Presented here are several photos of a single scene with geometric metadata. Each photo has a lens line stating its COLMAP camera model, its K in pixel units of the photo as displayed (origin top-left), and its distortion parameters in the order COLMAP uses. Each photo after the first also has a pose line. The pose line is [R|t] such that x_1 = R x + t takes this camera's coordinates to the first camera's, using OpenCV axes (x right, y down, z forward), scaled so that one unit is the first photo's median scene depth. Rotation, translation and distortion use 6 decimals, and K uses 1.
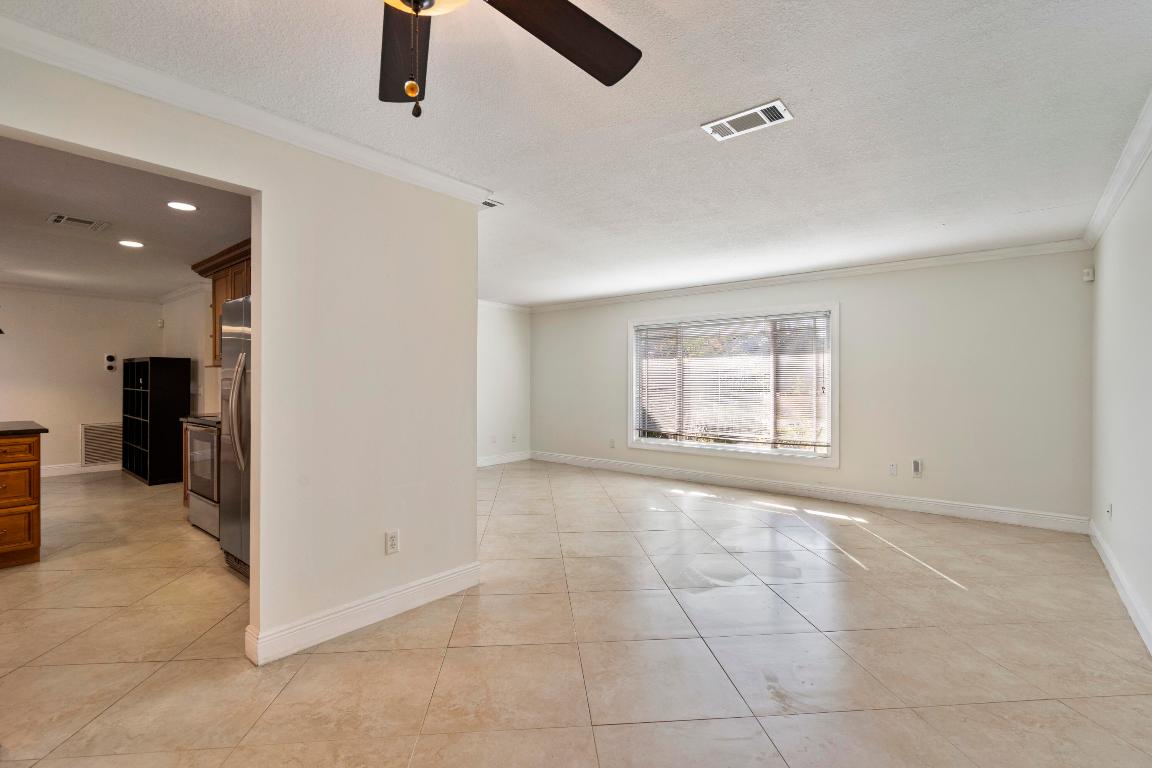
lens RADIAL K [[519.0, 0, 576.0], [0, 519.0, 378.4], [0, 0, 1]] dist [-0.003276, 0.000752]
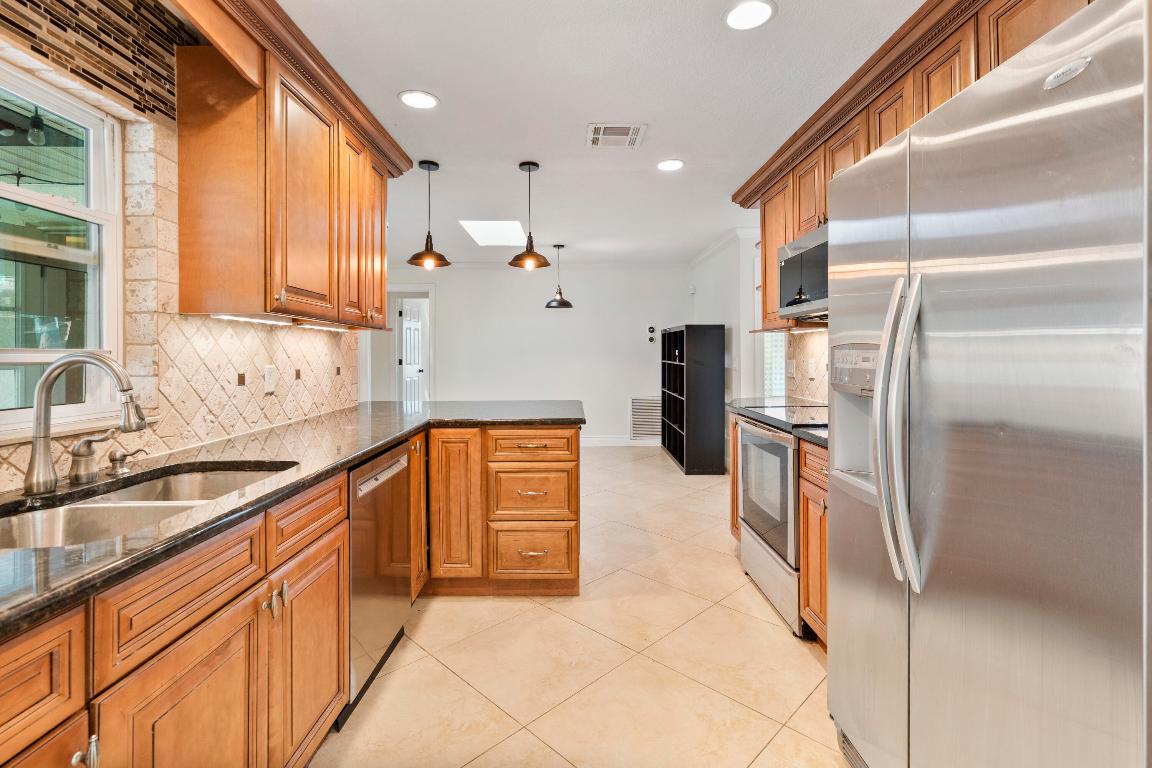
lens RADIAL K [[531.1, 0, 573.4], [0, 531.1, 357.6], [0, 0, 1]] dist [-0.000486, 0.000160]
pose [[0.637003, 0.002480, -0.770857, -0.287089], [0.009420, 0.999895, 0.011002, 0.001811], [0.770803, -0.014270, 0.636913, 0.323491]]
